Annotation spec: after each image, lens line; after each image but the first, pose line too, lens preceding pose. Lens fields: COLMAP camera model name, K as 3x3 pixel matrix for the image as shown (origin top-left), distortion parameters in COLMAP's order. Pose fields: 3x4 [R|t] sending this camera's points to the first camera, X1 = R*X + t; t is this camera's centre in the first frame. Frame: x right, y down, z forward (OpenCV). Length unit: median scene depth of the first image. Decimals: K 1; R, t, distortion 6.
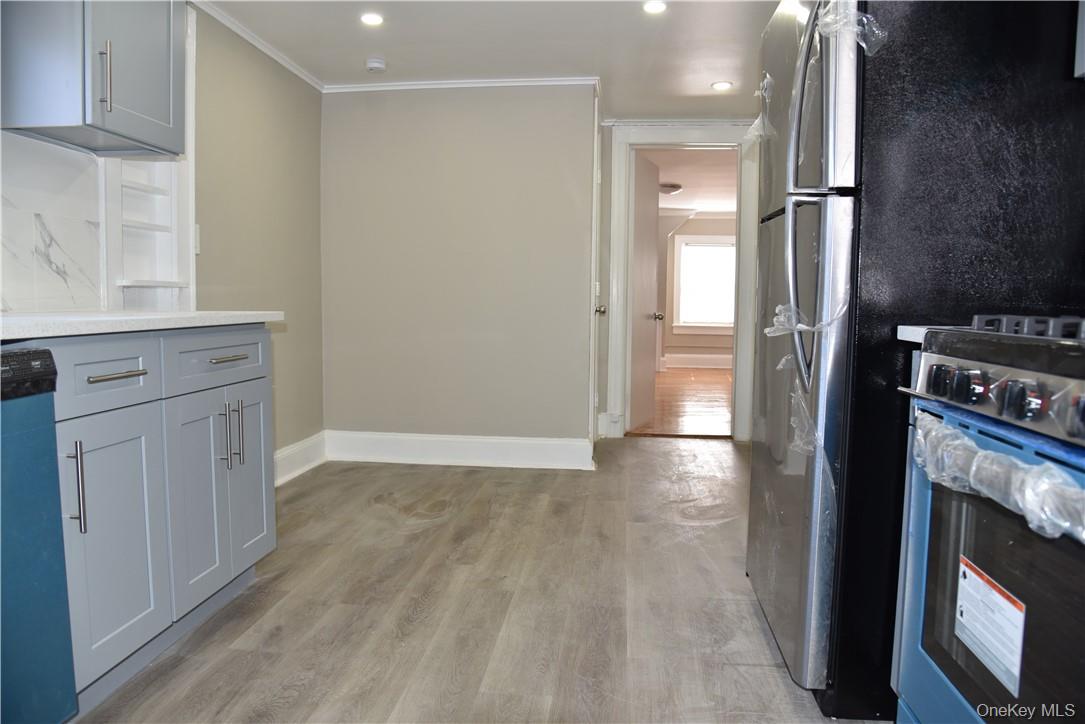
lens RADIAL K [[739.6, 0, 552.0], [0, 739.6, 364.9], [0, 0, 1]] dist [-0.106401, 0.044807]
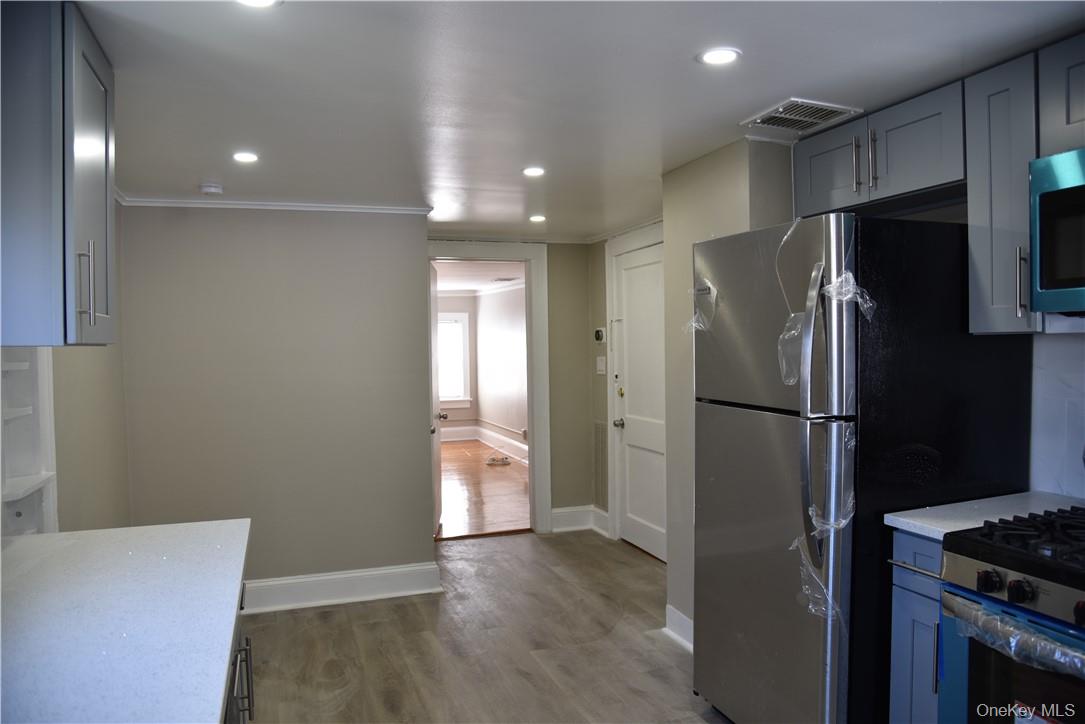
lens RADIAL K [[739.6, 0, 548.0], [0, 739.6, 355.4], [0, 0, 1]] dist [-0.106401, 0.044807]
pose [[0.897251, -0.033596, 0.440241, -0.451976], [0.064863, 0.996312, -0.056165, -0.211060], [-0.436731, 0.078950, 0.896121, 0.021073]]
